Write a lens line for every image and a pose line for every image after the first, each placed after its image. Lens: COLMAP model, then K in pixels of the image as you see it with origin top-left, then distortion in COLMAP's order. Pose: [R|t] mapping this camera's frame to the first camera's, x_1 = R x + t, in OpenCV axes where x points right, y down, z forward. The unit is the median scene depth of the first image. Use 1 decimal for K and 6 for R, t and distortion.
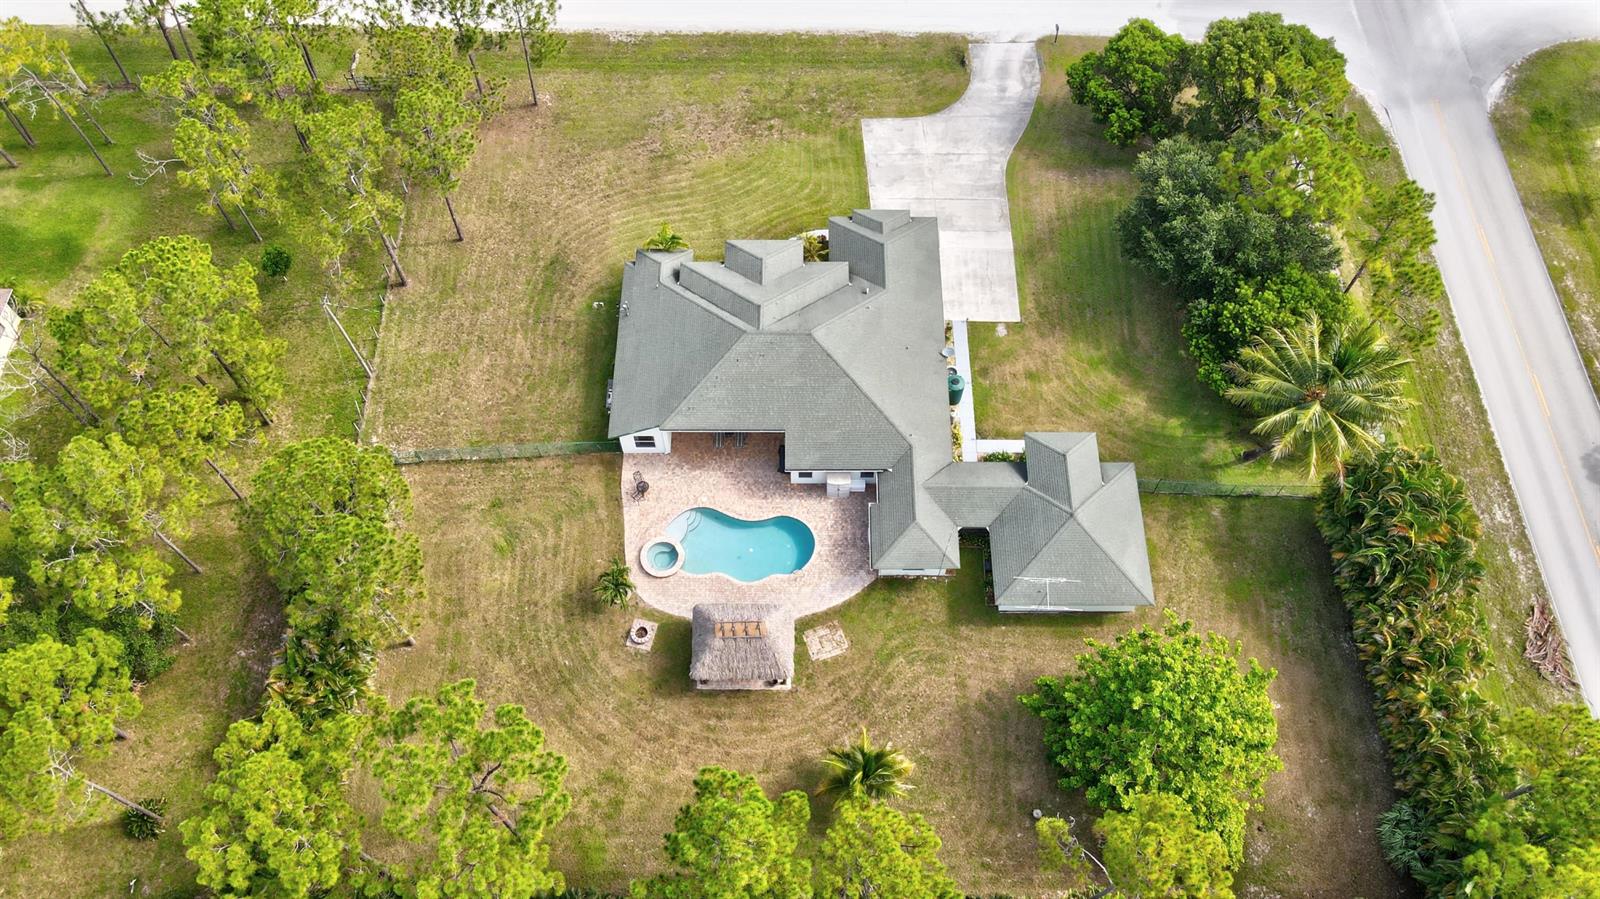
lens RADIAL K [[1182.3, 0, 800.0], [0, 1182.3, 449.5], [0, 0, 1]] dist [-0.000566, 0.033883]
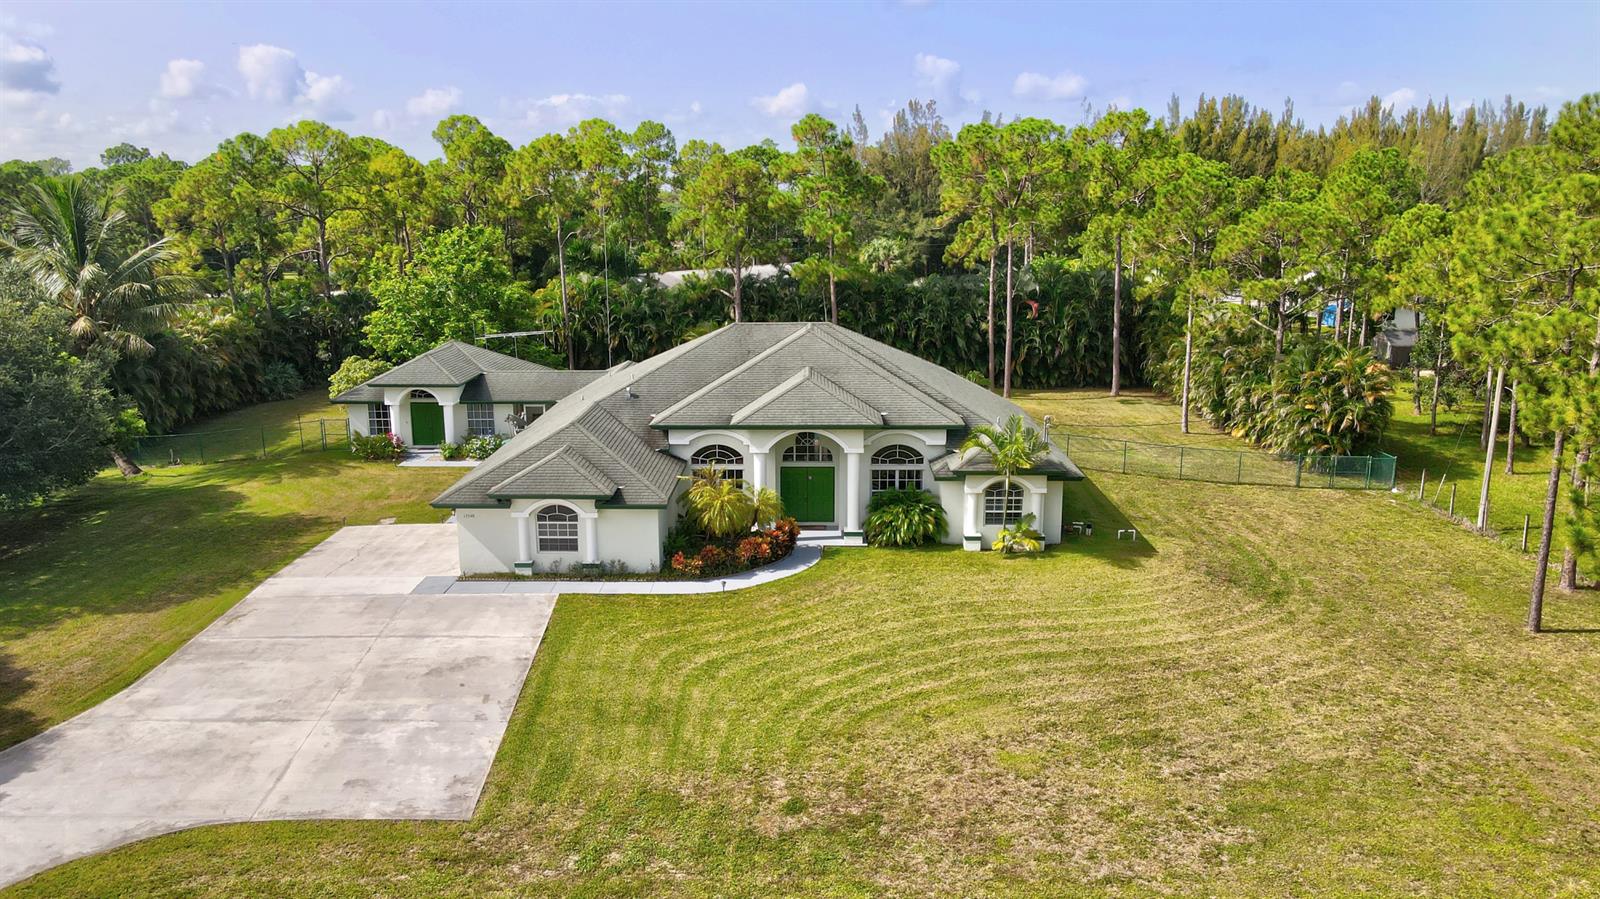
lens RADIAL K [[1182.3, 0, 800.0], [0, 1182.3, 449.5], [0, 0, 1]] dist [-0.000566, 0.033883]
pose [[-0.999767, 0.001861, 0.021509, -0.036081], [0.021143, 0.286001, 0.957996, -0.639898], [-0.004368, 0.958227, -0.285974, 1.120114]]
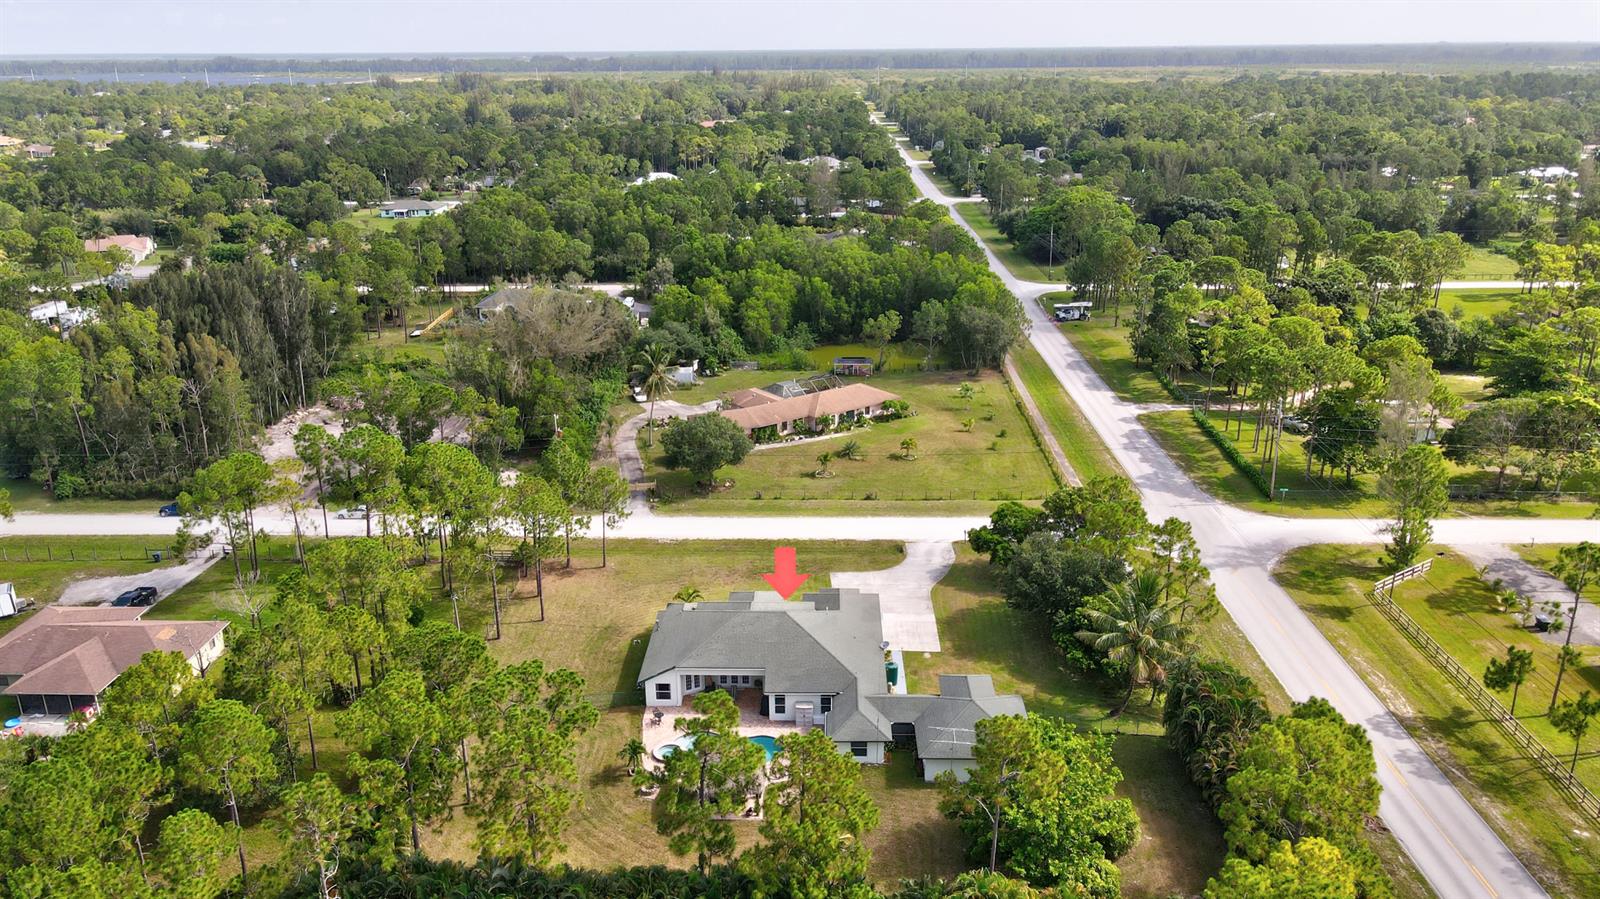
lens RADIAL K [[1182.3, 0, 800.0], [0, 1182.3, 449.5], [0, 0, 1]] dist [-0.000566, 0.033883]
pose [[0.999798, -0.002485, -0.019947, 0.050096], [-0.011575, 0.740096, -0.672401, 0.643537], [0.016434, 0.672496, 0.739918, -0.178592]]
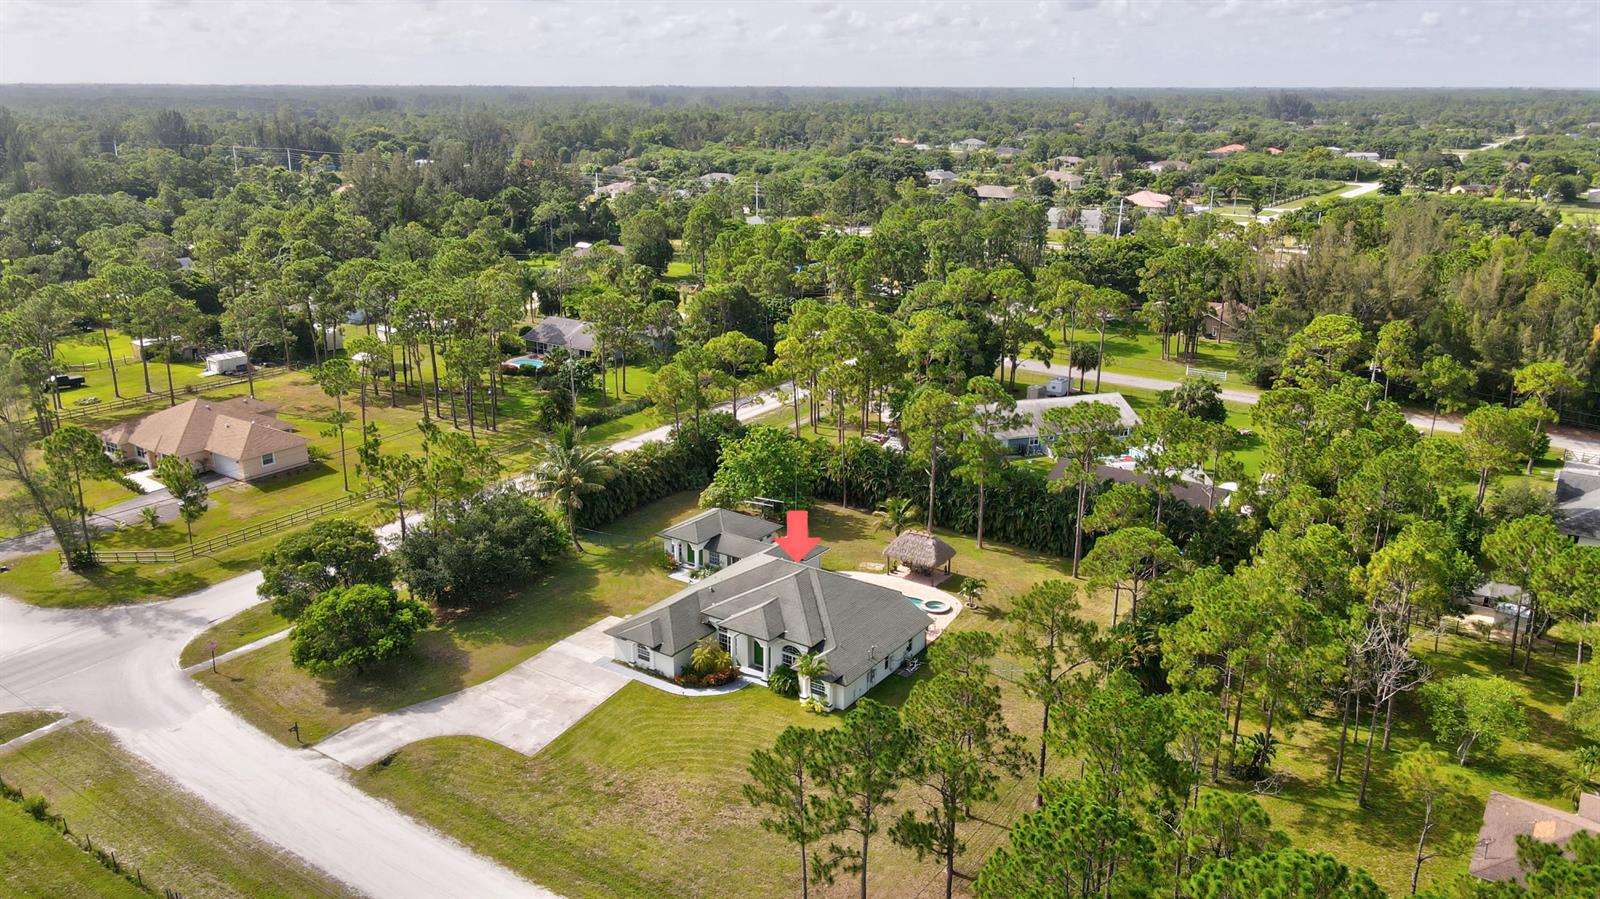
lens RADIAL K [[1182.3, 0, 800.0], [0, 1182.3, 449.5], [0, 0, 1]] dist [-0.000566, 0.033883]
pose [[-0.823814, -0.170679, 0.540554, -0.663014], [0.494481, 0.249875, 0.832497, -1.142858], [-0.277161, 0.953116, -0.121453, 0.924547]]
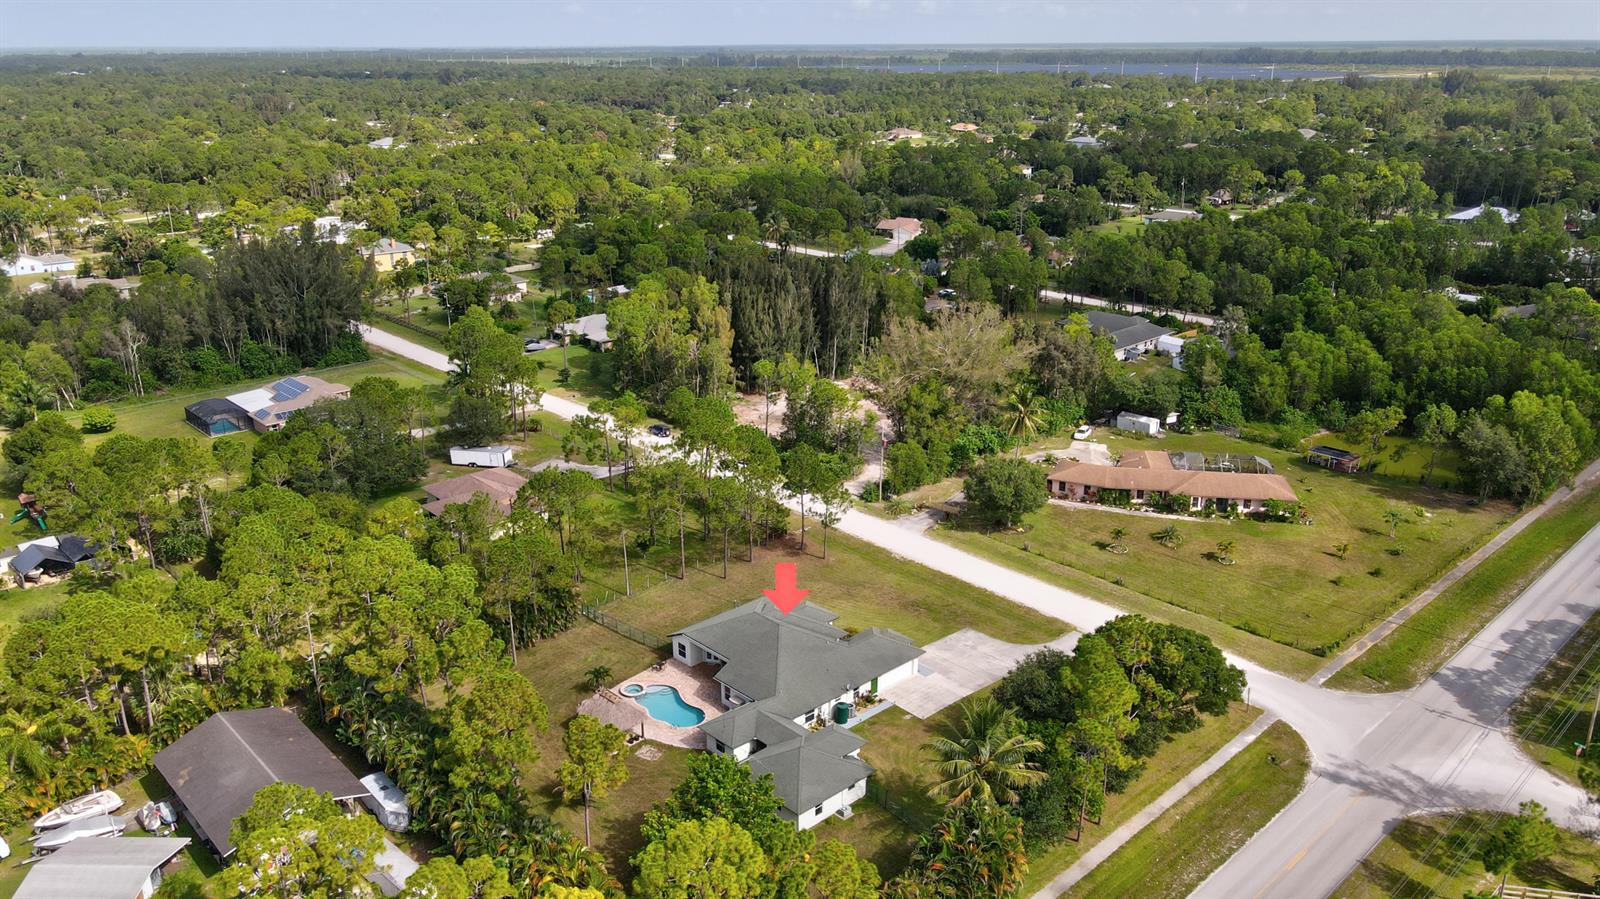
lens RADIAL K [[1182.3, 0, 800.0], [0, 1182.3, 449.5], [0, 0, 1]] dist [-0.000566, 0.033883]
pose [[0.687640, 0.235742, -0.686714, 0.986357], [-0.634459, 0.654961, -0.410473, 0.358621], [0.353005, 0.717950, 0.599946, -0.145874]]
